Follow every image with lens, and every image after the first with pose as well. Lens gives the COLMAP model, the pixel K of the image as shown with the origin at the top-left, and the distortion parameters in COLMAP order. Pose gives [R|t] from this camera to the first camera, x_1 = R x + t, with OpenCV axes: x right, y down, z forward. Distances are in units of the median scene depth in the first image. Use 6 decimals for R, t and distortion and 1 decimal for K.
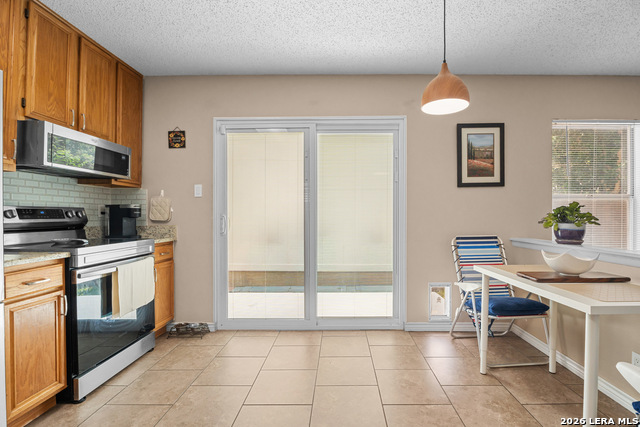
lens RADIAL K [[308.0, 0, 318.8], [0, 308.0, 215.3], [0, 0, 1]] dist [-0.001355, -0.001034]
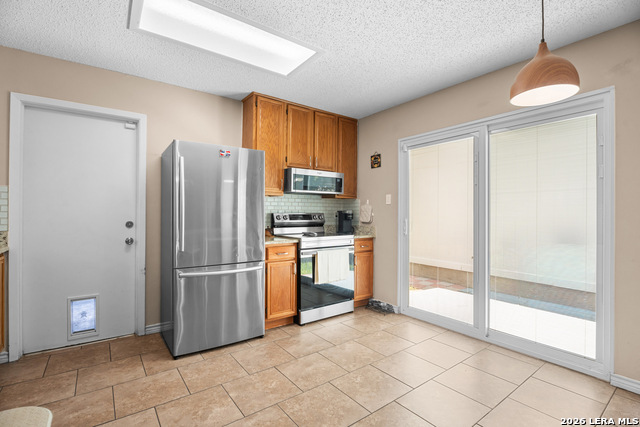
lens RADIAL K [[294.1, 0, 317.2], [0, 294.1, 213.1], [0, 0, 1]] dist [0.003958, 0.000804]
pose [[0.609901, 0.002421, -0.792474, 0.413170], [-0.004358, 0.999990, -0.000299, -0.023331], [0.792466, 0.003636, 0.609906, 0.030125]]
